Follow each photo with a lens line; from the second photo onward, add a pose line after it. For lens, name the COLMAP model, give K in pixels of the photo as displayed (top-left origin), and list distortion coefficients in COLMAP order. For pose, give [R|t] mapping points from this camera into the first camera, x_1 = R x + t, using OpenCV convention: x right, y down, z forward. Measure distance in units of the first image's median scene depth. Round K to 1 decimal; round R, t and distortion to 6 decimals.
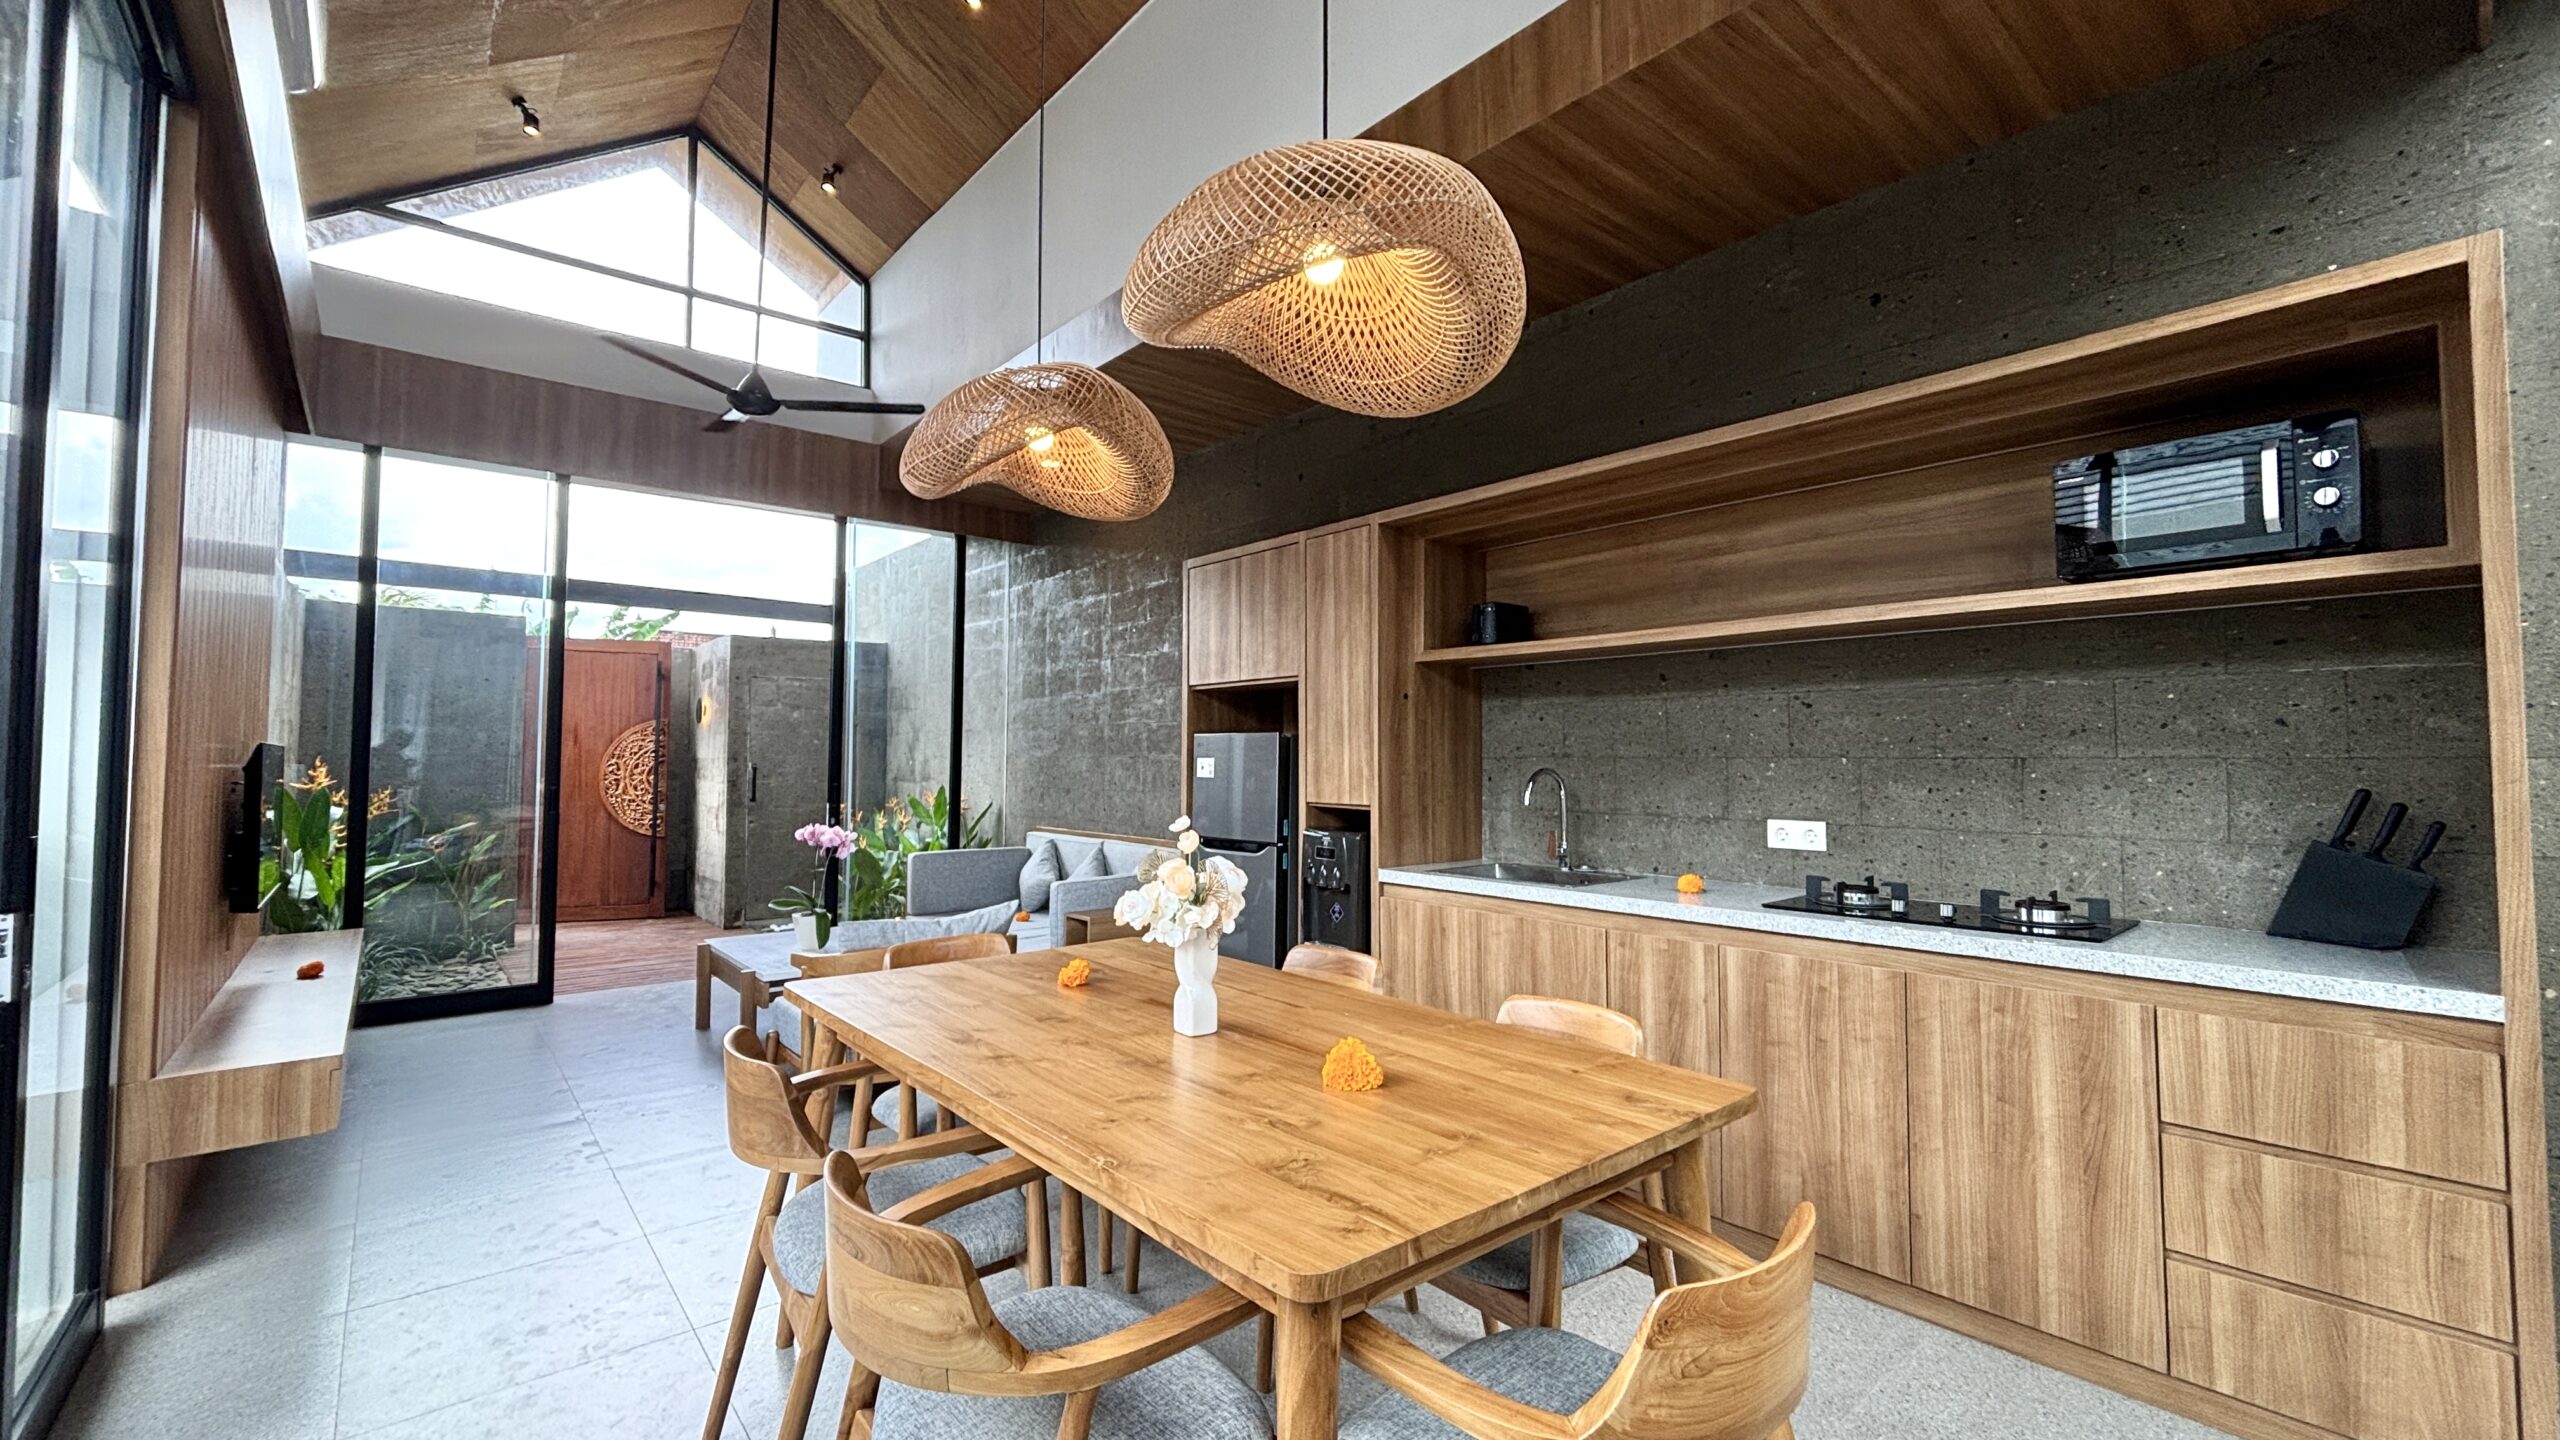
lens RADIAL K [[1054.9, 0, 1281.7], [0, 1054.9, 722.3], [0, 0, 1]] dist [-0.000084, 0.000051]
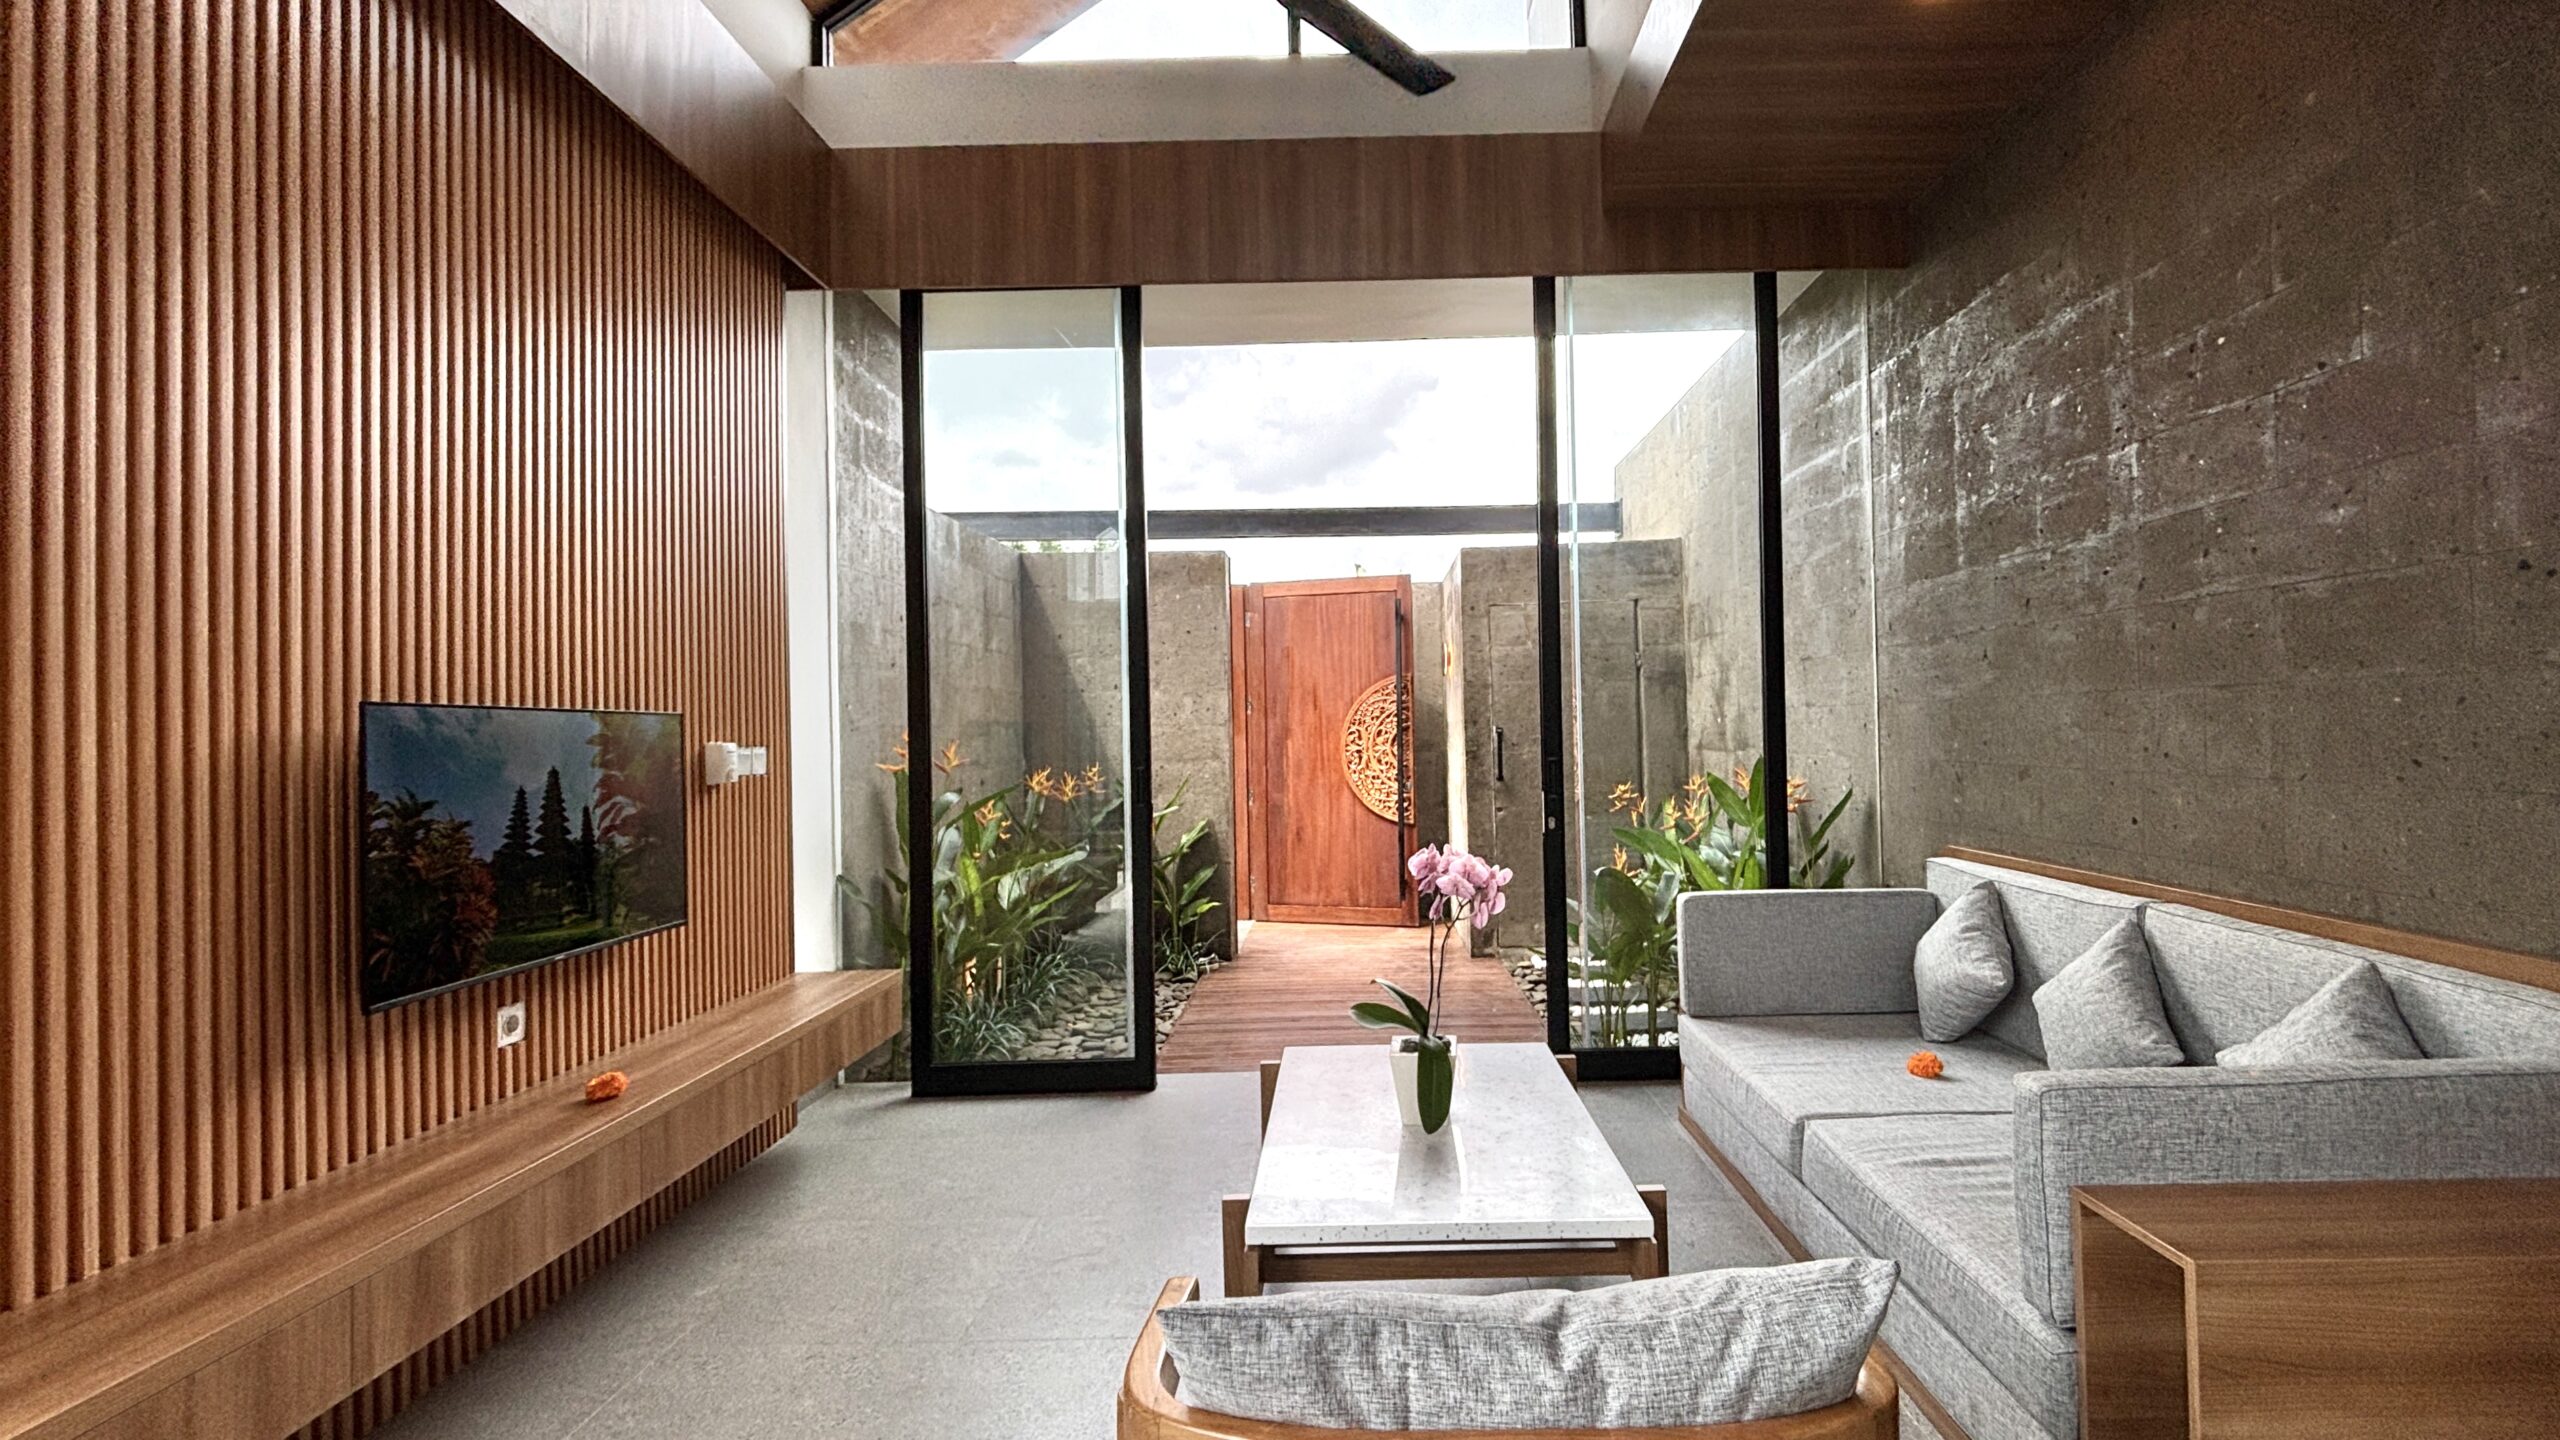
lens RADIAL K [[1139.2, 0, 1284.7], [0, 1139.2, 716.8], [0, 0, 1]] dist [0.000966, -0.000367]
pose [[0.725668, -0.031556, -0.687321, -0.093484], [0.054183, 0.998466, 0.011365, 0.018858], [0.685908, -0.045488, 0.726265, 0.416401]]
